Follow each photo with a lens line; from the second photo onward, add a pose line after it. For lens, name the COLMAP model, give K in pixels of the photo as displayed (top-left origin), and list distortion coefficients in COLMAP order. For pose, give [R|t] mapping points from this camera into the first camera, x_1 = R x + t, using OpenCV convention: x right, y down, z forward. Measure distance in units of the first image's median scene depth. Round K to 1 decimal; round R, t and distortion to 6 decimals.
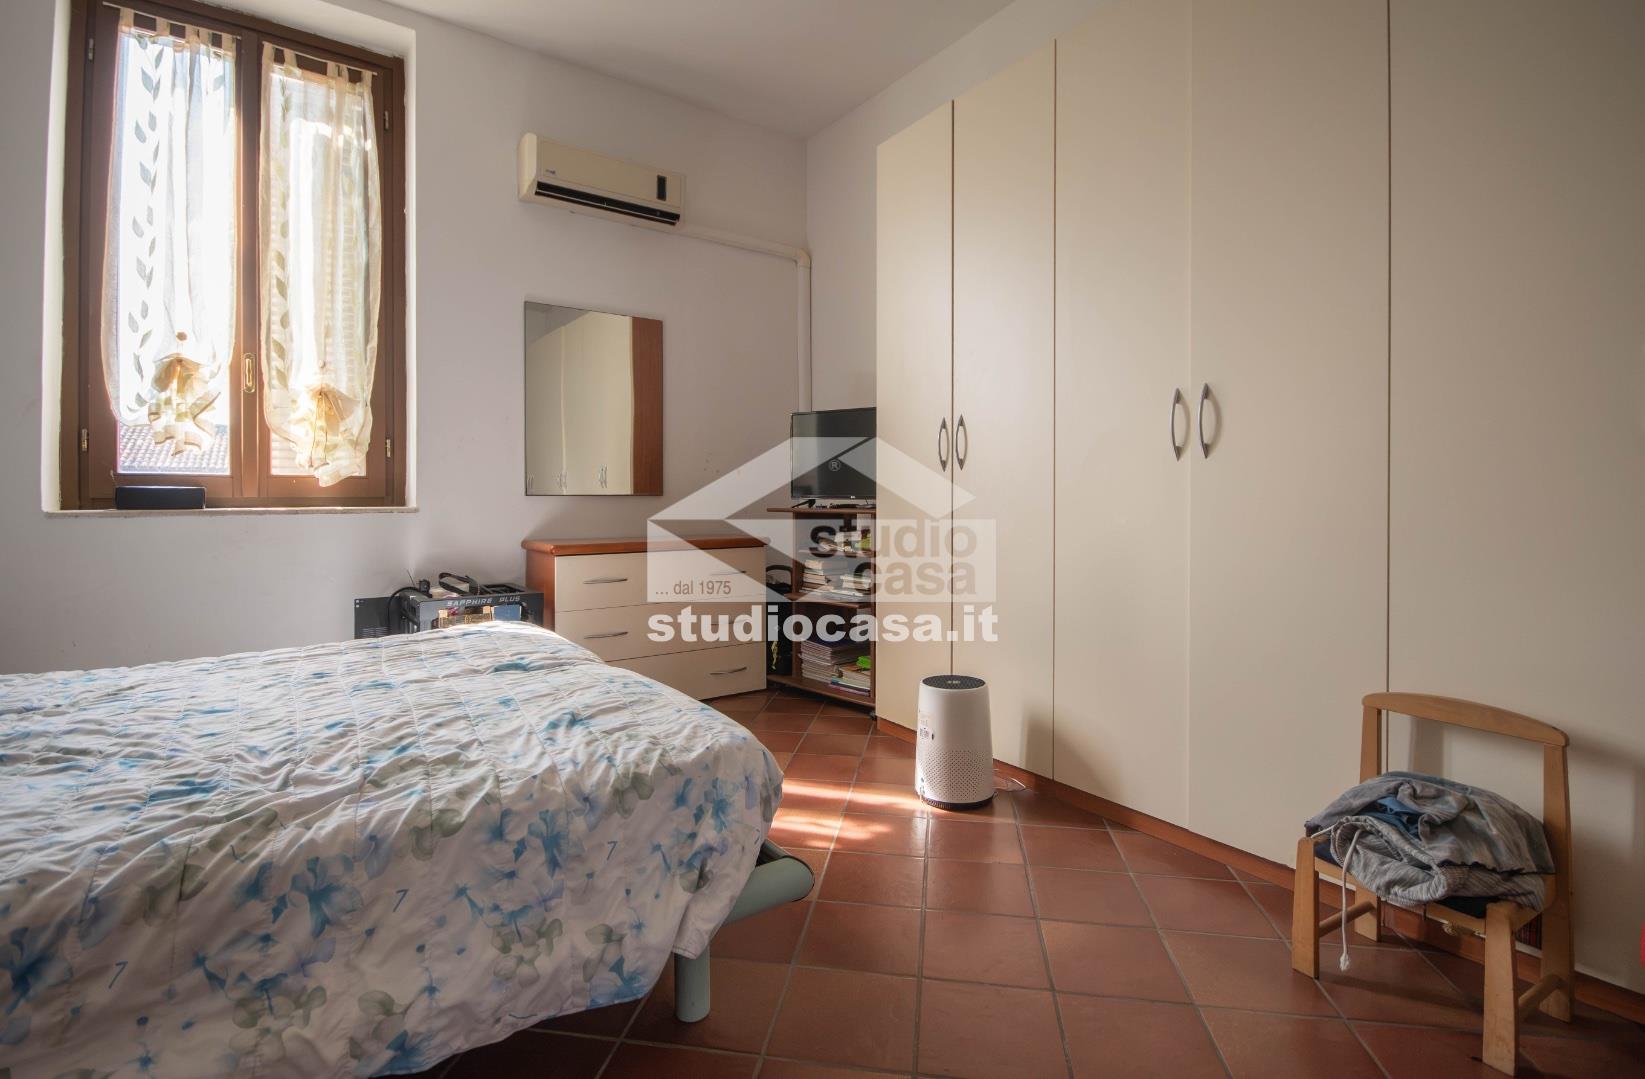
lens RADIAL K [[764.9, 0, 817.0], [0, 764.9, 496.9], [0, 0, 1]] dist [0.013192, -0.011110]
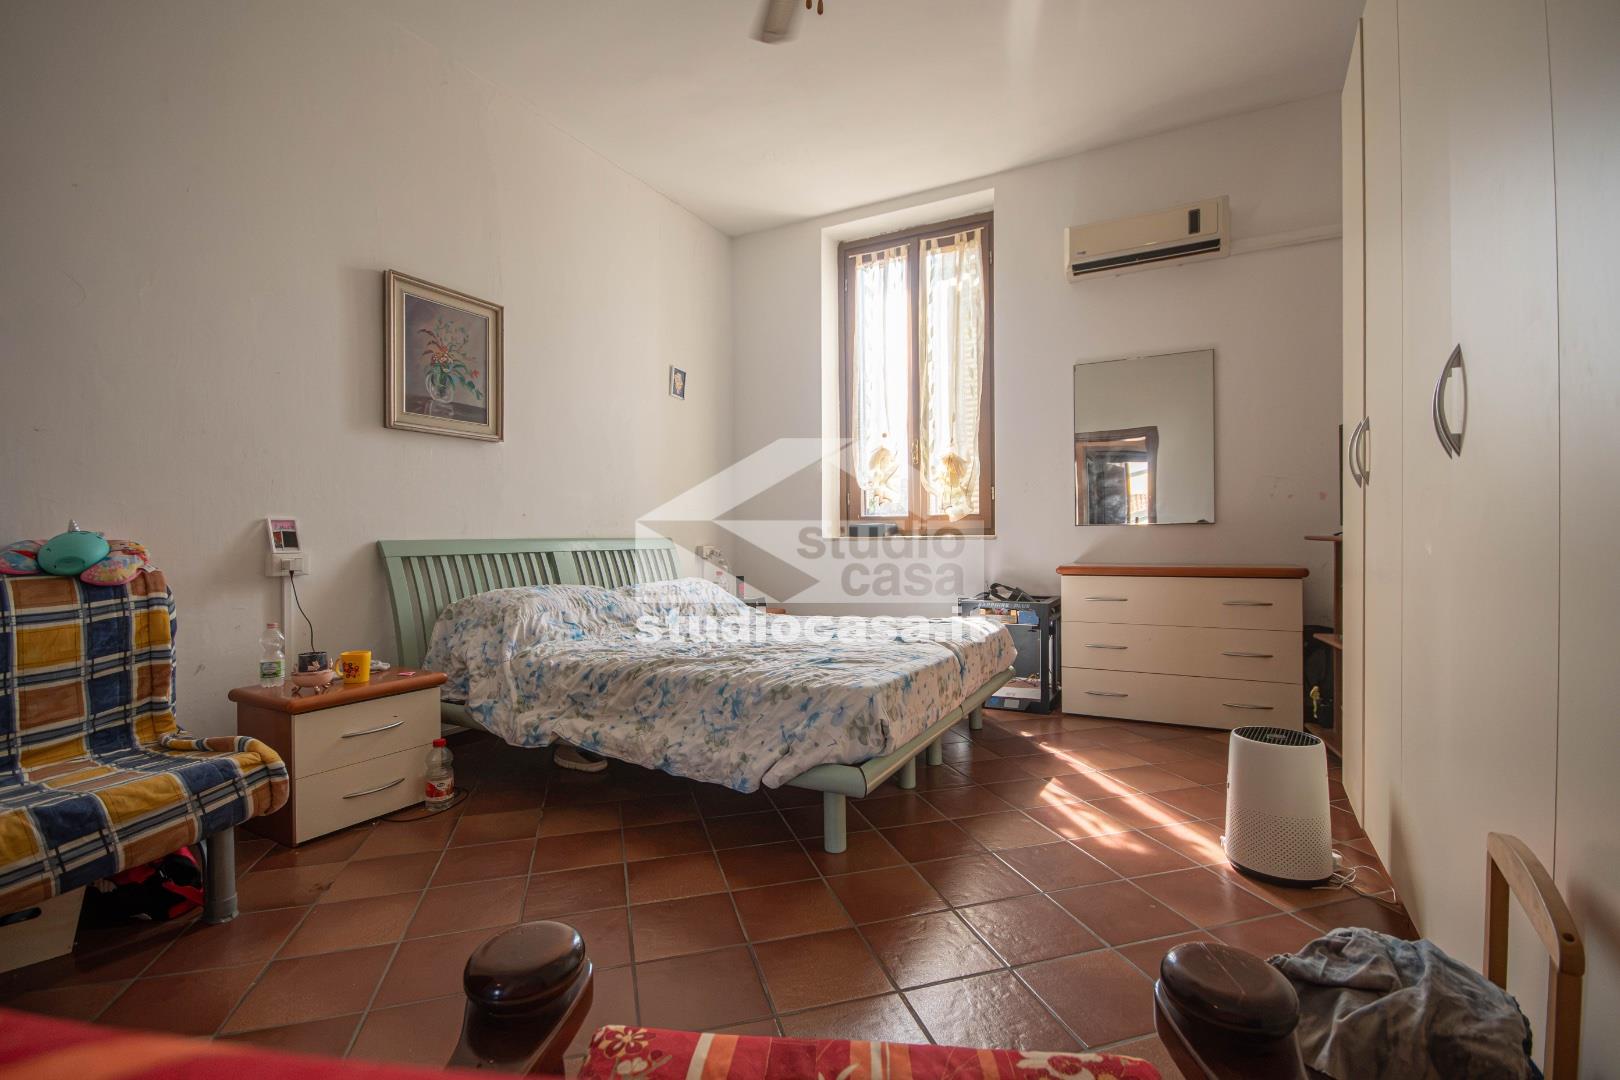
lens RADIAL K [[723.7, 0, 810.0], [0, 723.7, 540.0], [0, 0, 1]] dist [-0.001176, -0.000053]
pose [[0.438641, 0.003109, -0.898657, 1.091665], [0.012068, 0.999883, 0.009349, 0.012395], [0.898581, -0.014946, 0.438553, 0.281835]]
